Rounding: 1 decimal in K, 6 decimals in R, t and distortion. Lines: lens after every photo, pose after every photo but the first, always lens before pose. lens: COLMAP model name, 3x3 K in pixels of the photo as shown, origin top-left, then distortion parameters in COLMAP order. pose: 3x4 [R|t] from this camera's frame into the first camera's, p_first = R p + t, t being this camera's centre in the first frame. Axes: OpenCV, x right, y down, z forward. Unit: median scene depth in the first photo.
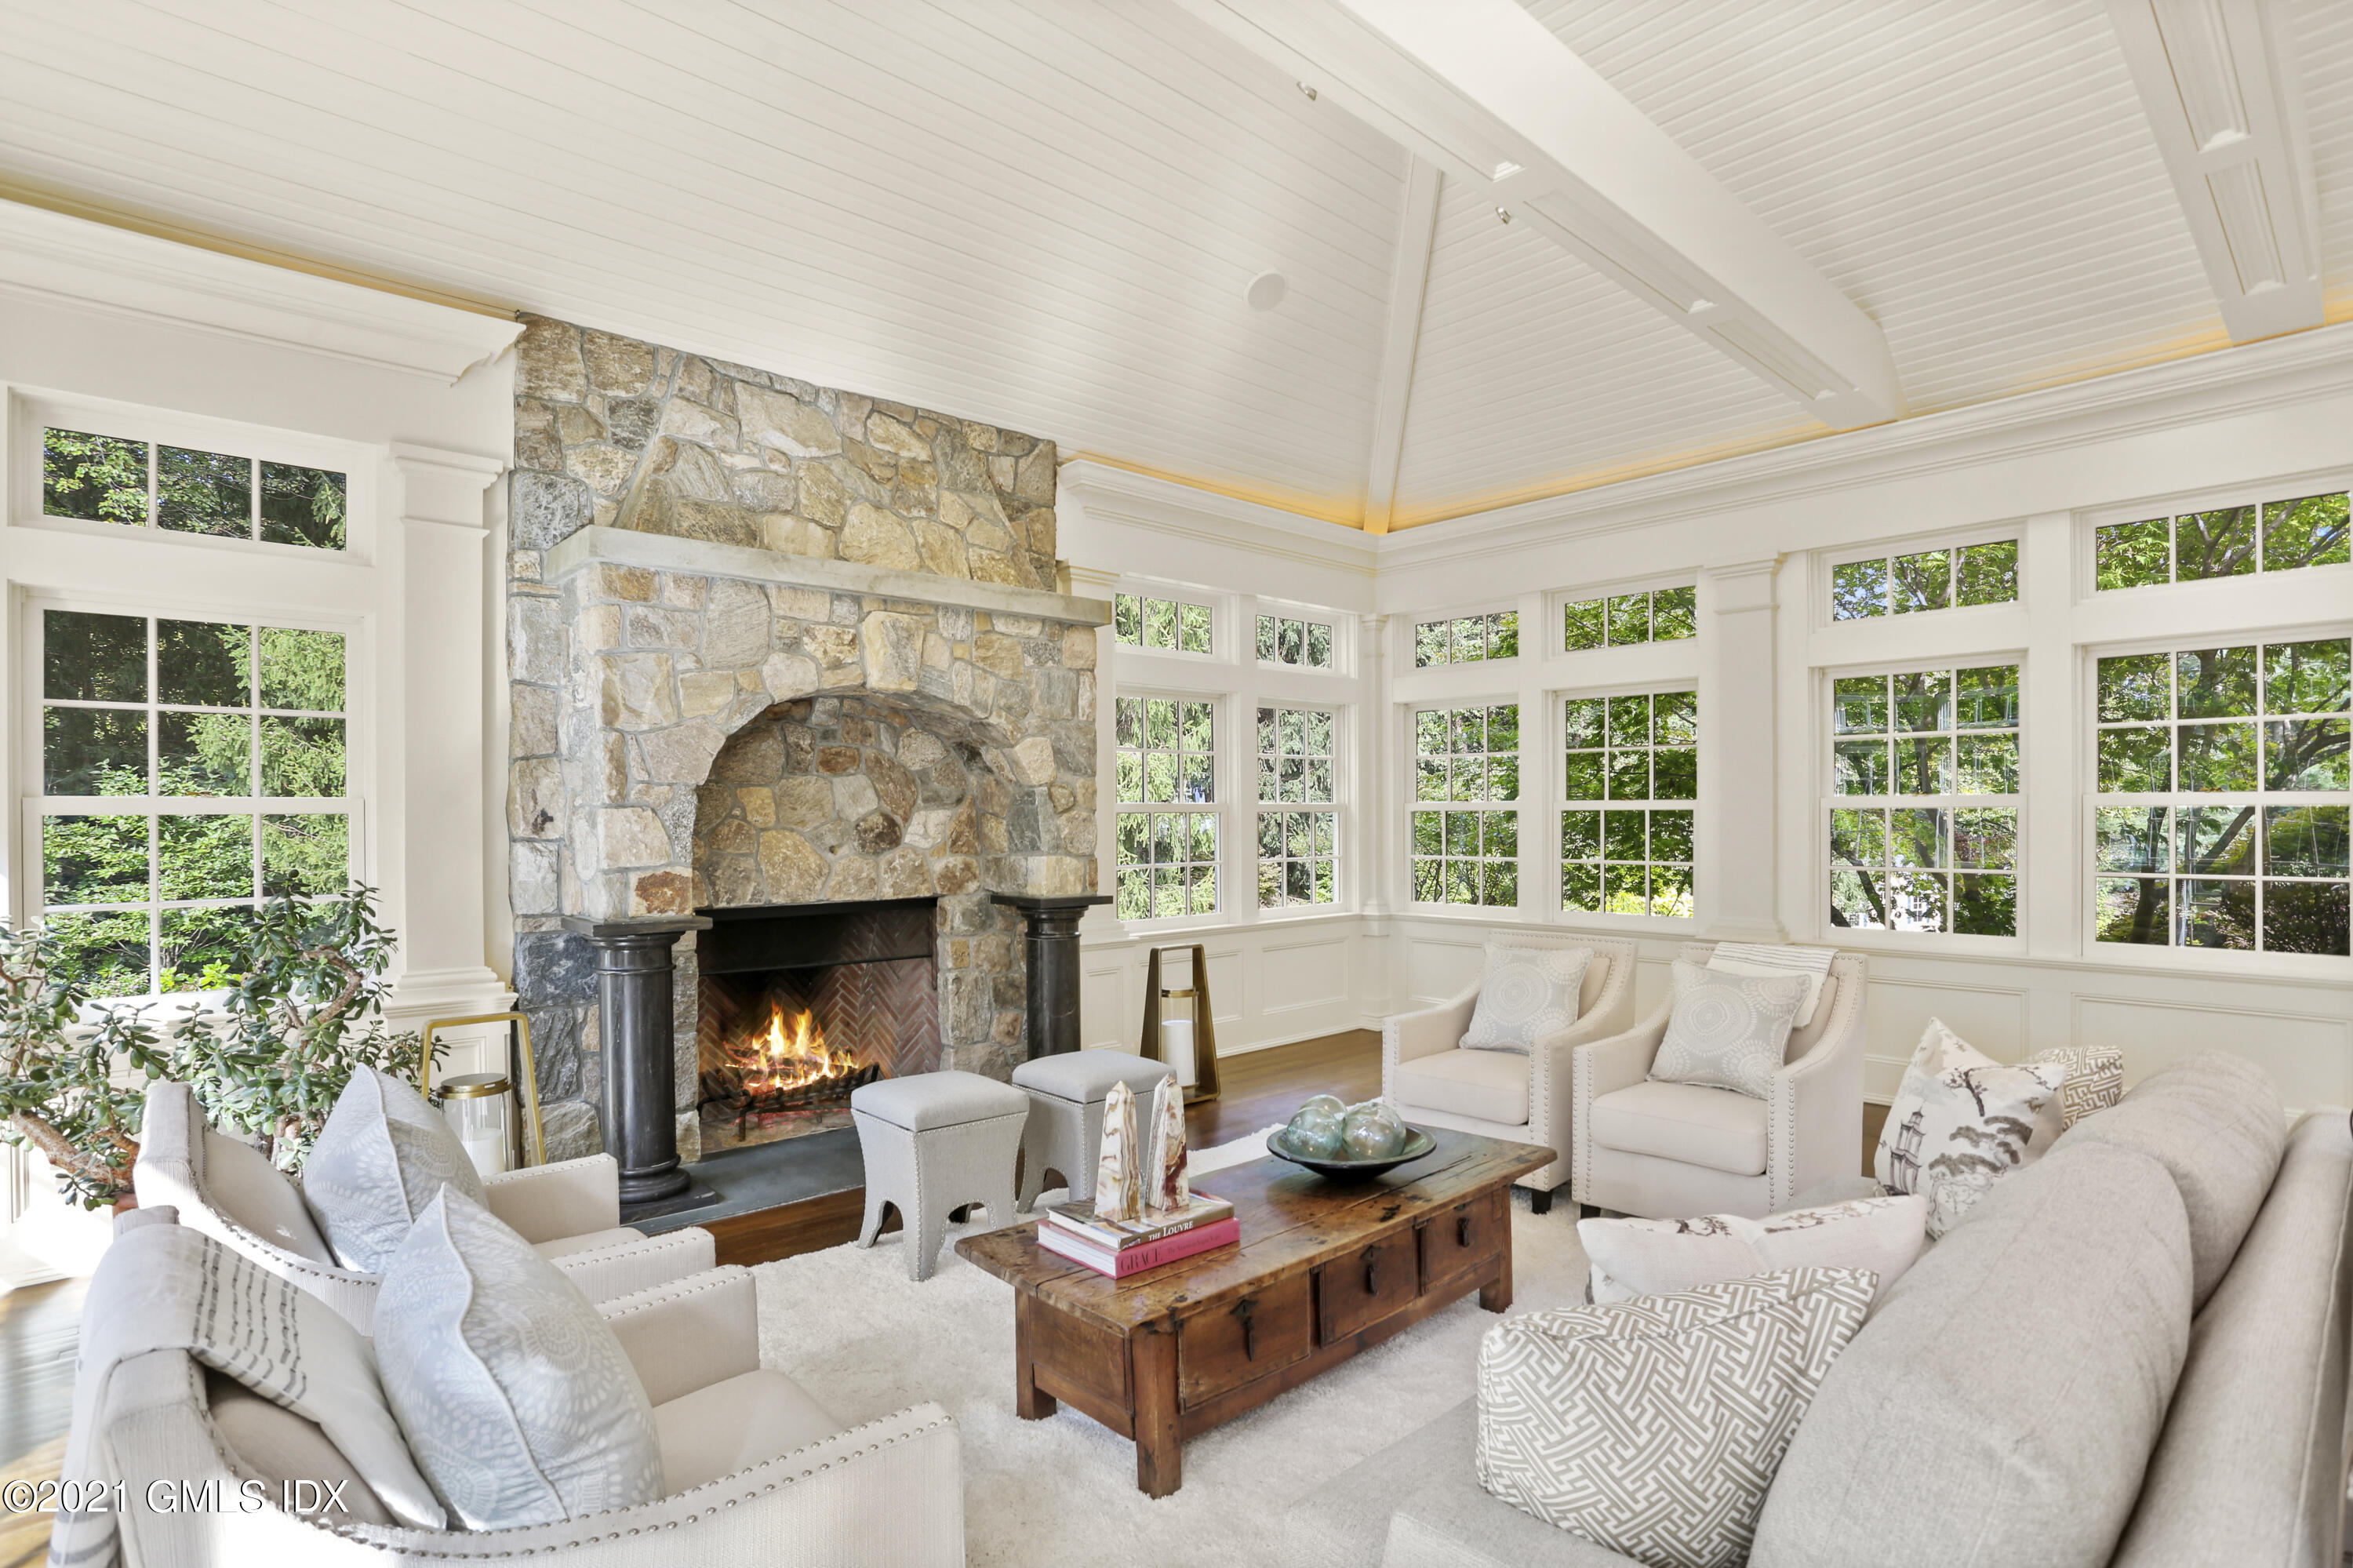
lens RADIAL K [[1156.1, 0, 1173.9], [0, 1156.1, 801.3], [0, 0, 1]] dist [-0.079516, 0.037495]
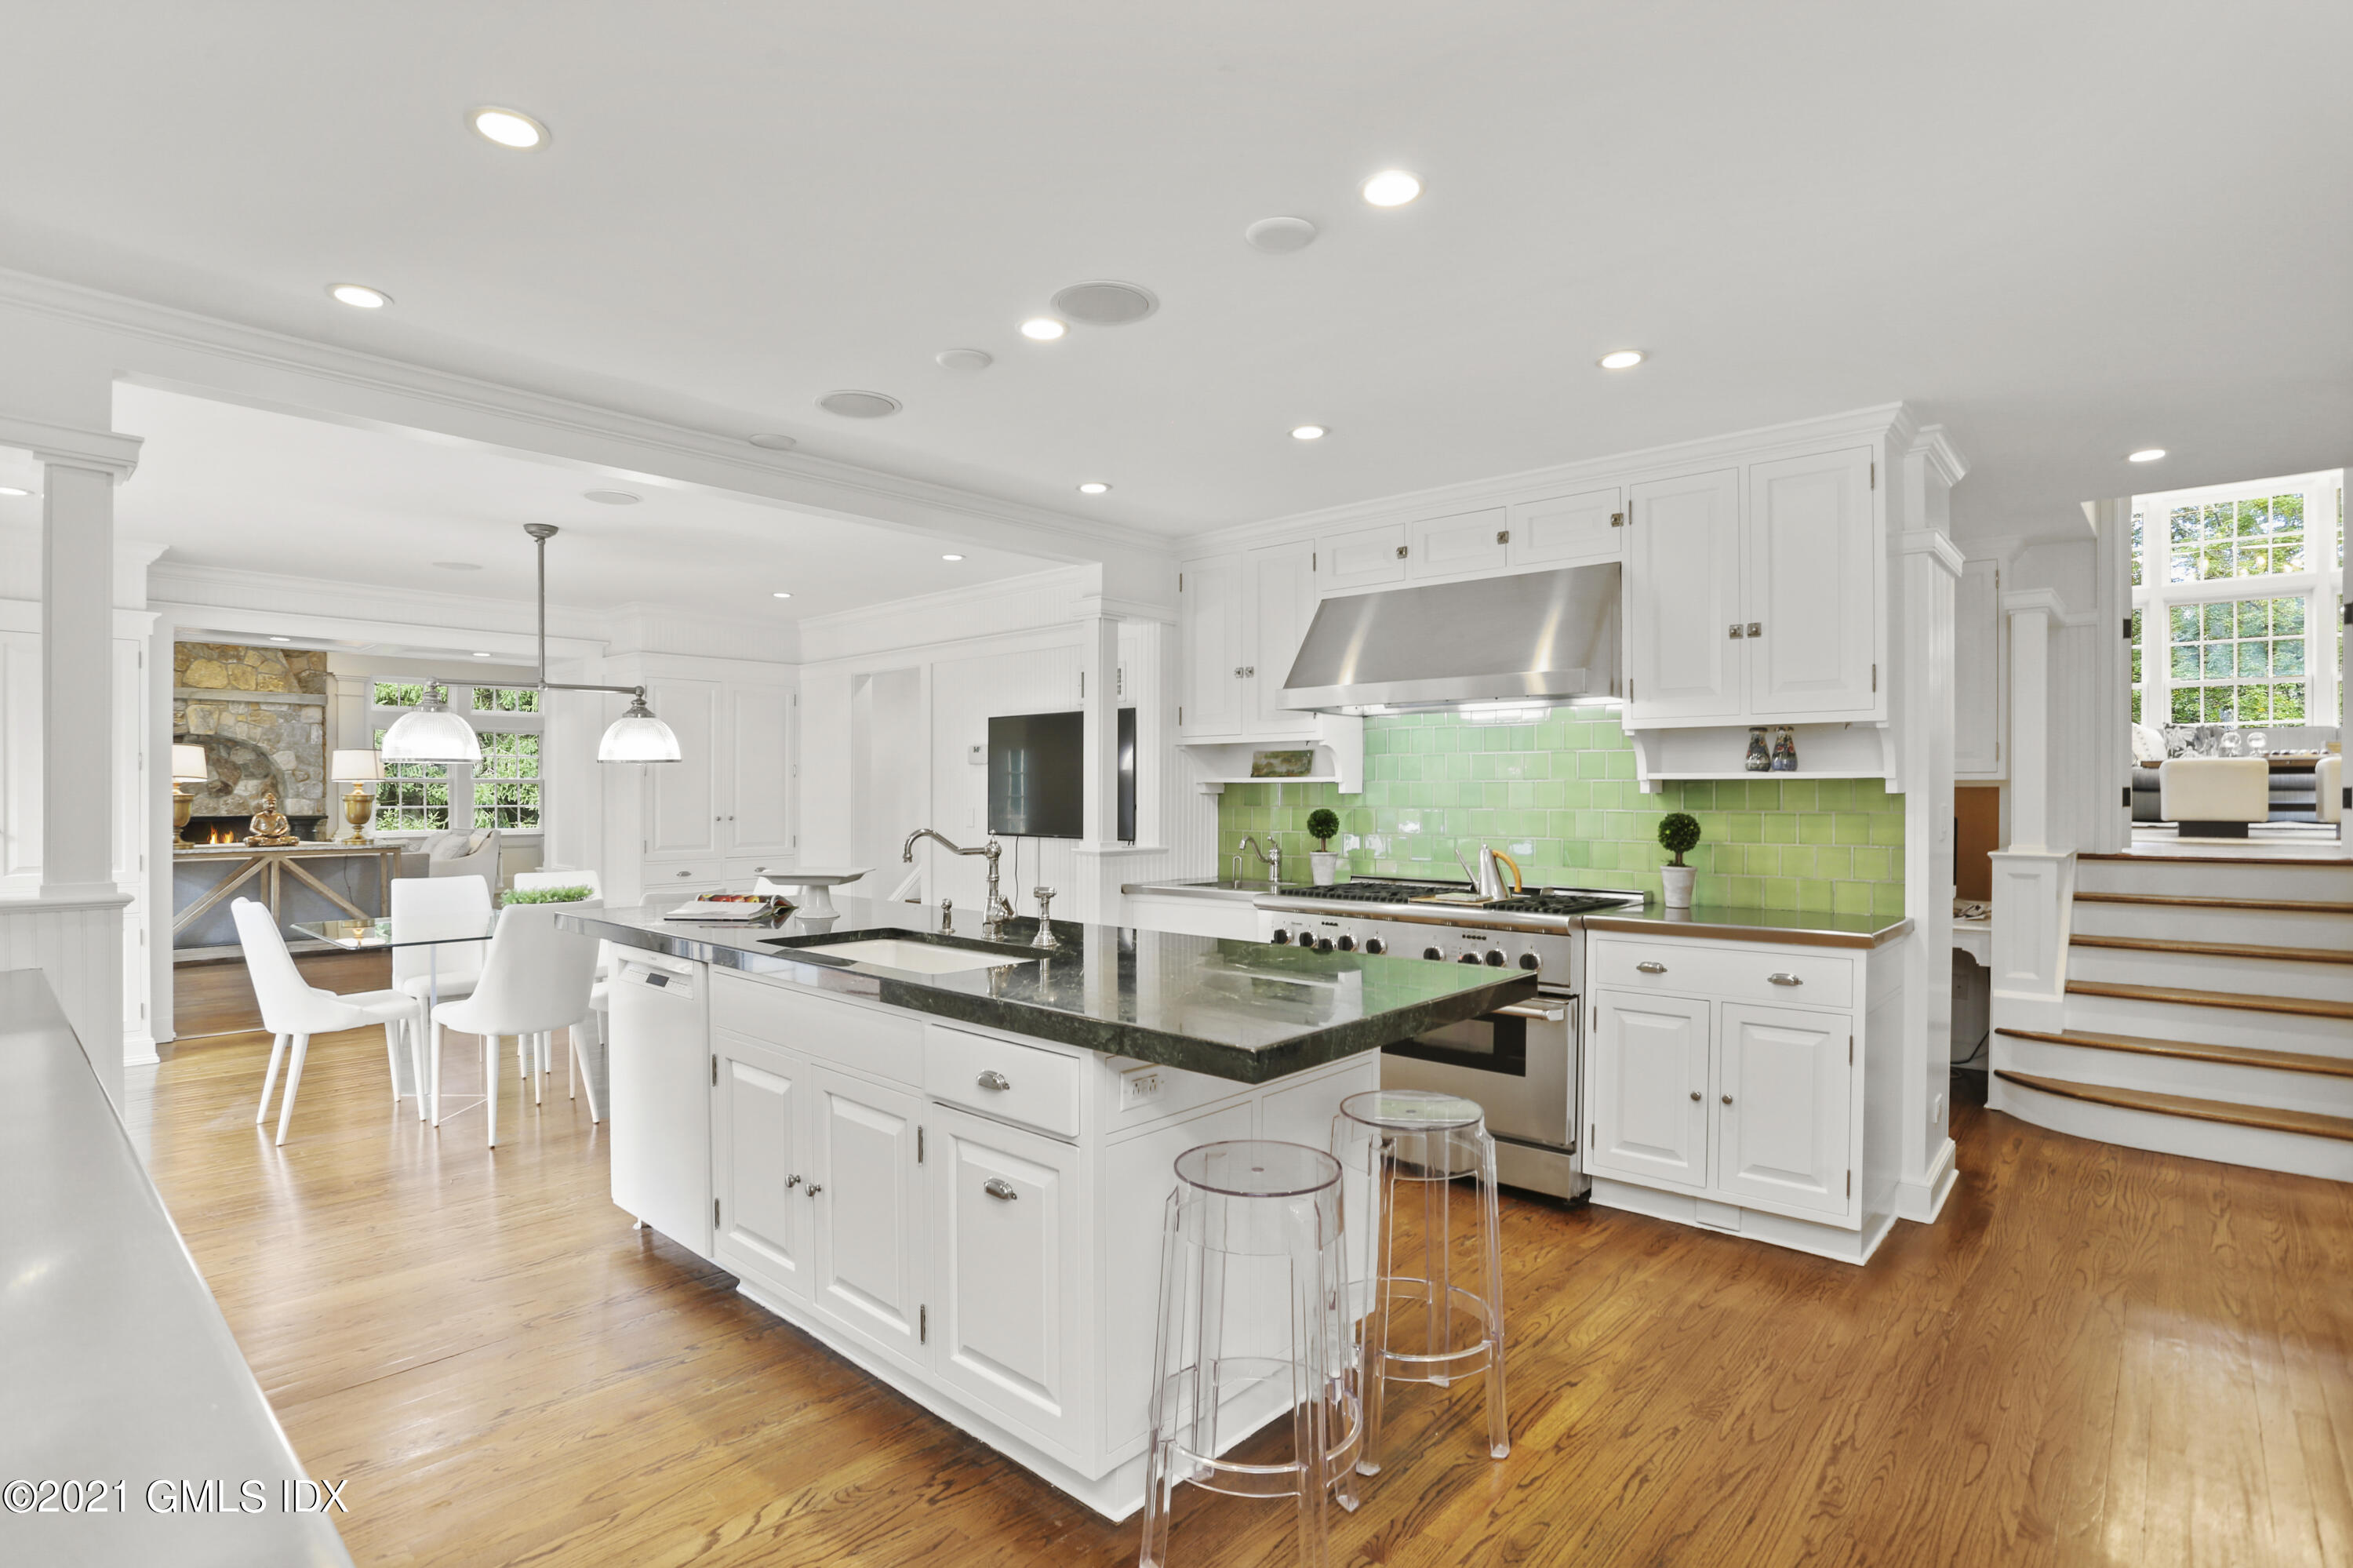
lens RADIAL K [[1156.1, 0, 1173.9], [0, 1156.1, 801.3], [0, 0, 1]] dist [-0.079516, 0.037495]
pose [[0.994166, 0.007914, 0.107570, 1.610233], [-0.010090, 0.999755, 0.019694, -0.014745], [-0.107388, -0.020664, 0.994002, -1.686533]]
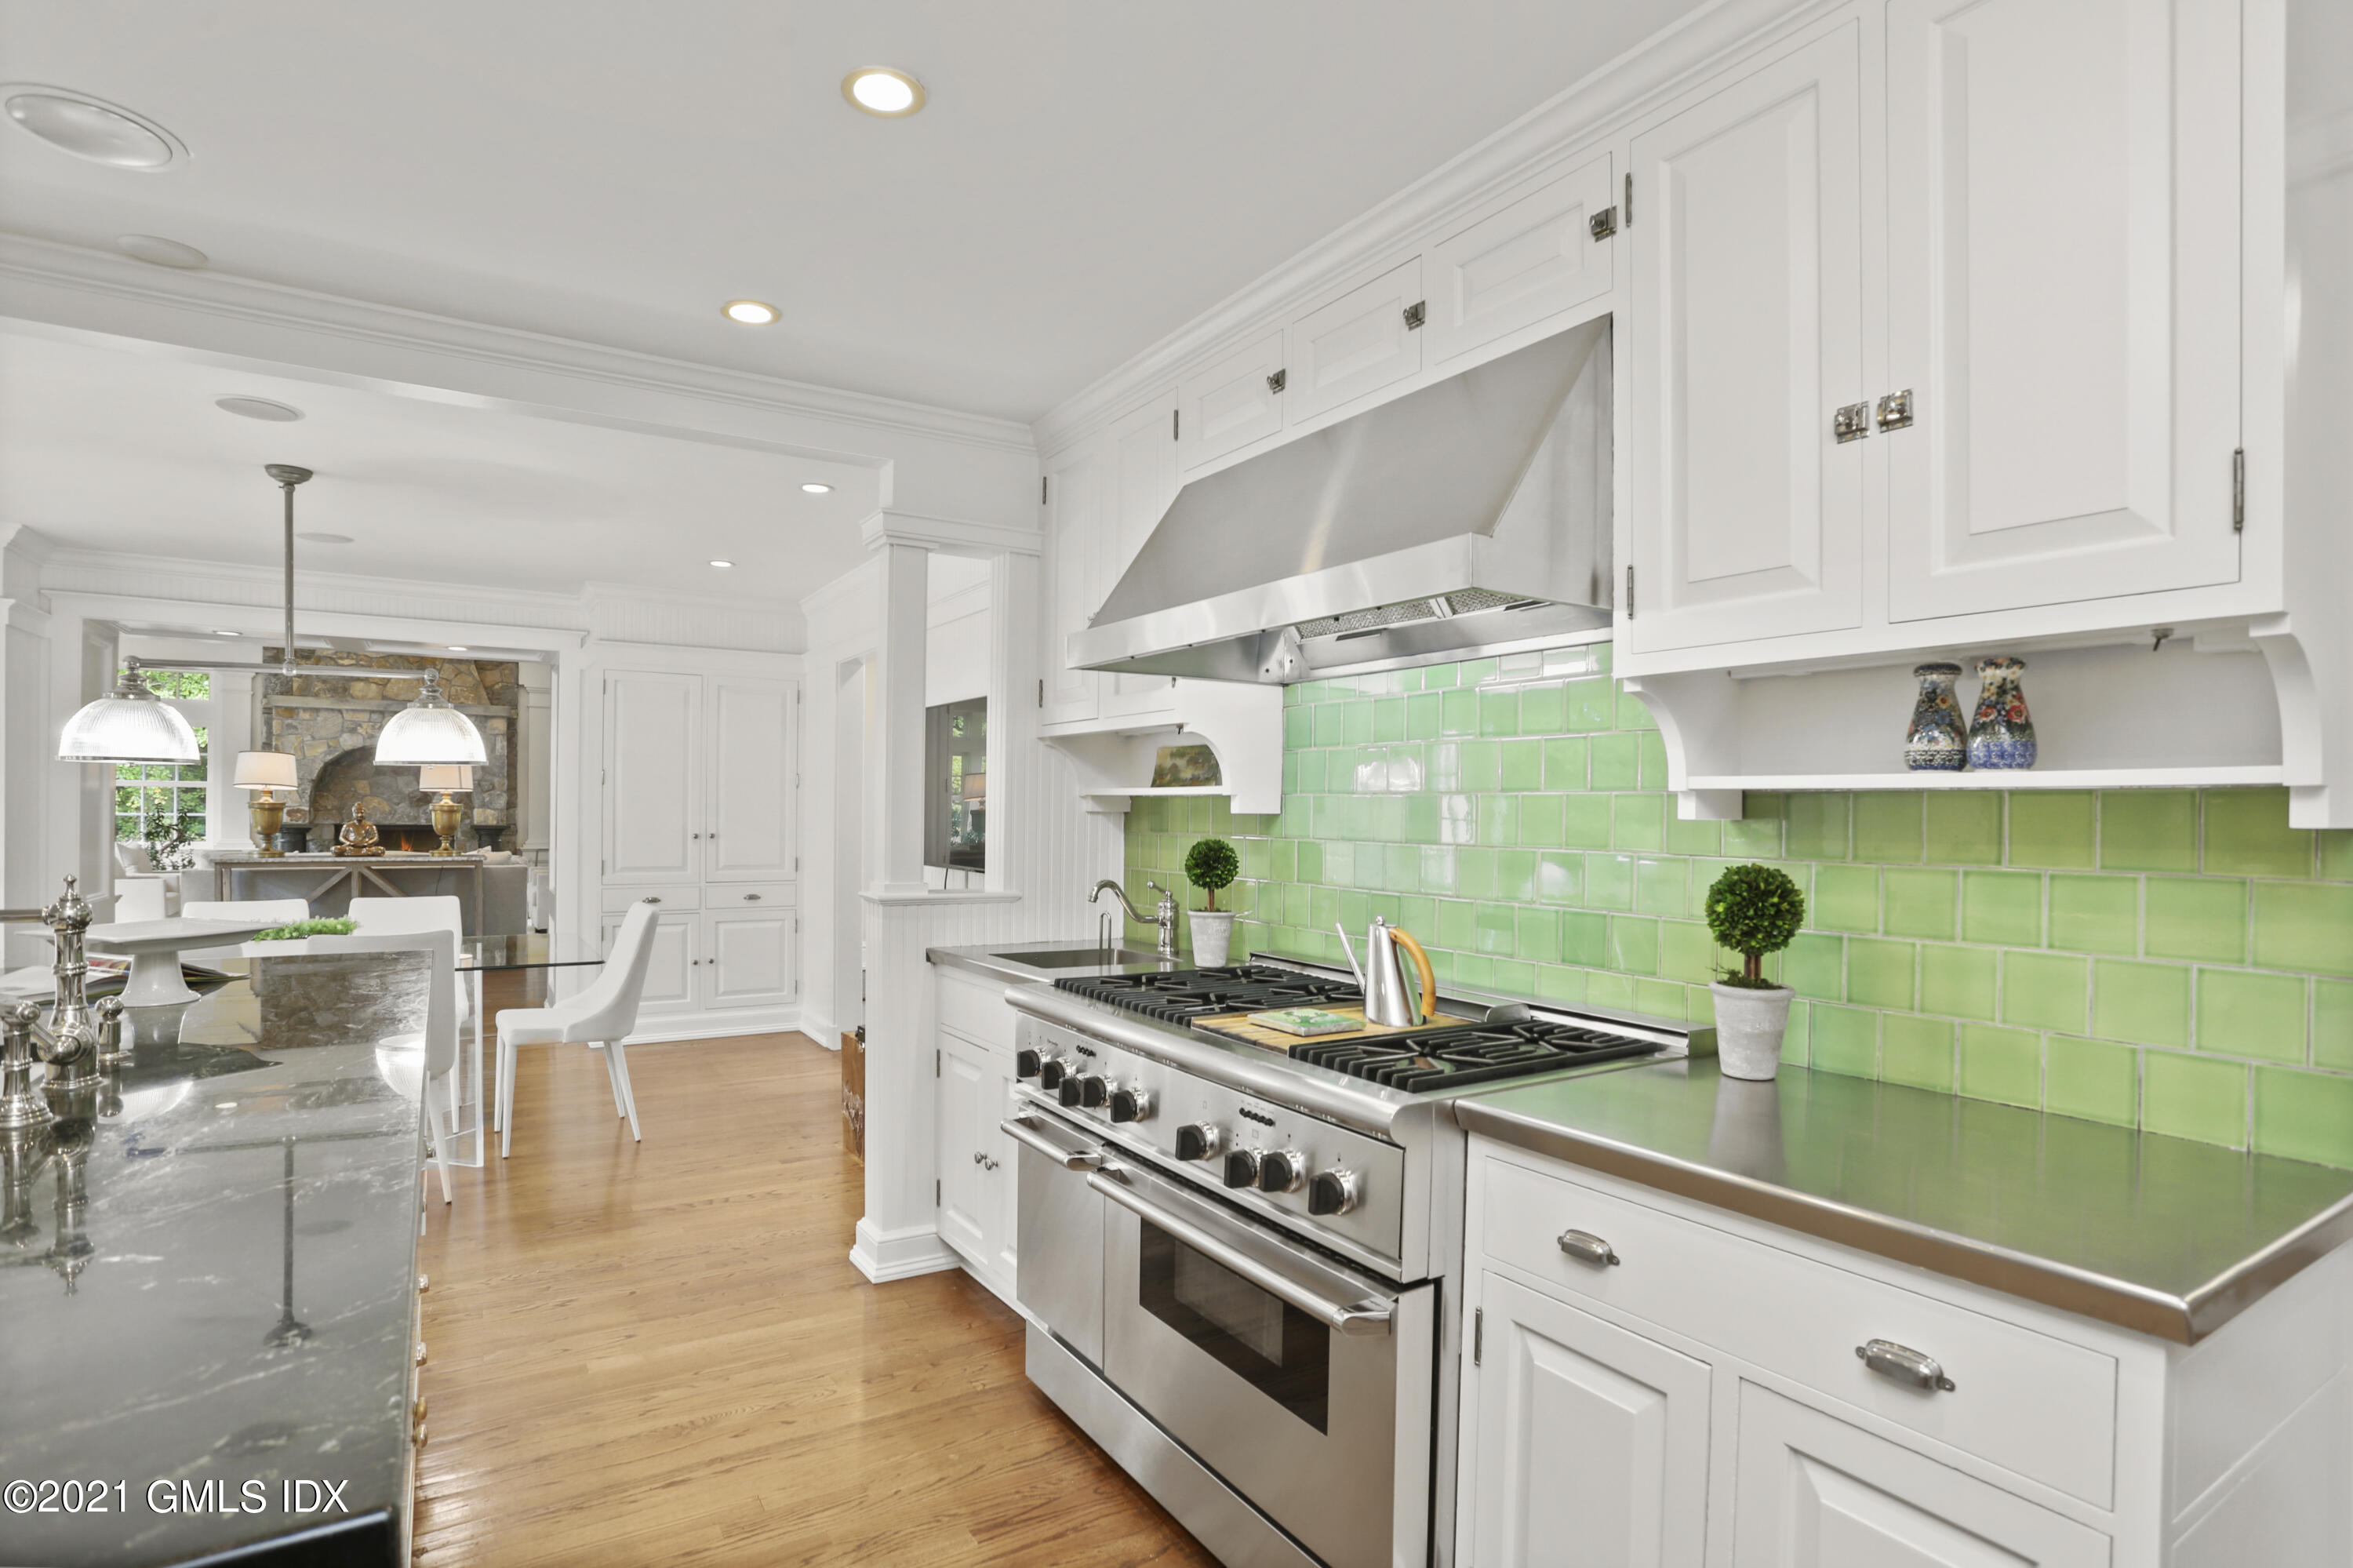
lens RADIAL K [[1181.1, 0, 1182.0], [0, 1181.1, 808.9], [0, 0, 1]] dist [-0.074385, 0.038920]
pose [[0.985681, 0.019424, -0.167501, 1.941764], [-0.017441, 0.999759, 0.013307, -0.013461], [0.167719, -0.010195, 0.985782, -1.307061]]
